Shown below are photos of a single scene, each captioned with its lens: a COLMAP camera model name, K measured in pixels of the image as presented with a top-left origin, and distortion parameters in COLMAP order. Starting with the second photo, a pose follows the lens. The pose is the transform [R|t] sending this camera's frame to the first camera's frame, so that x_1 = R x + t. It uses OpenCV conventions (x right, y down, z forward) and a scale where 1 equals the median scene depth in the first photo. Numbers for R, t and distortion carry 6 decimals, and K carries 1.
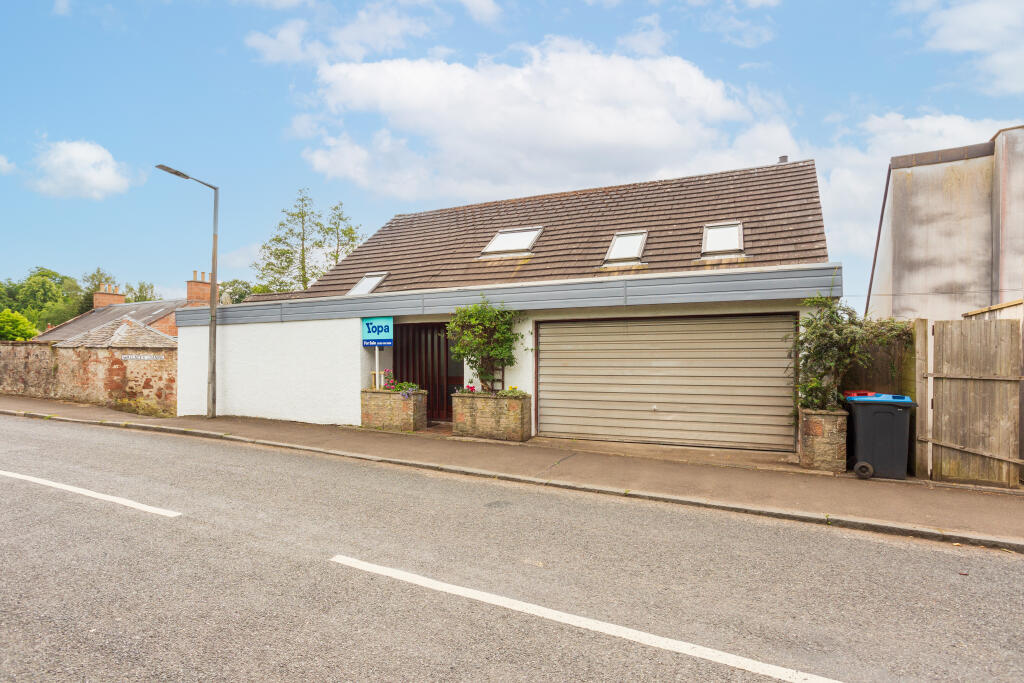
lens RADIAL K [[498.7, 0, 497.2], [0, 498.7, 357.4], [0, 0, 1]] dist [-0.034746, 0.016326]
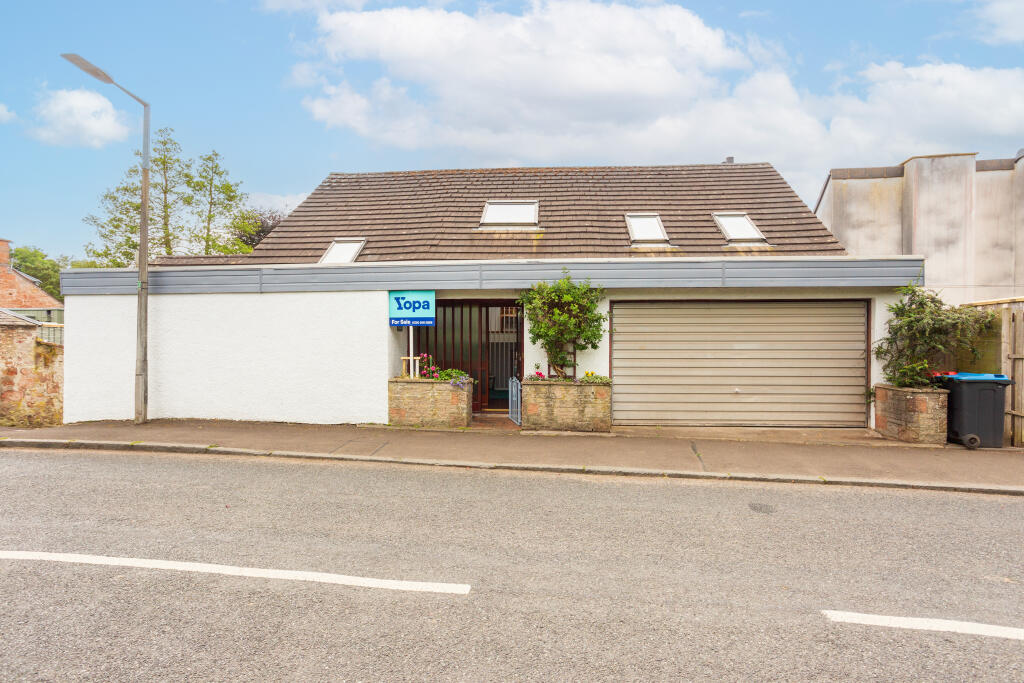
lens RADIAL K [[498.7, 0, 510.5], [0, 498.7, 343.3], [0, 0, 1]] dist [-0.034746, 0.016326]
pose [[0.943907, -0.000815, 0.330211, -0.357119], [-0.001834, 0.999969, 0.007709, -0.000529], [-0.330206, -0.007882, 0.943876, 0.168558]]
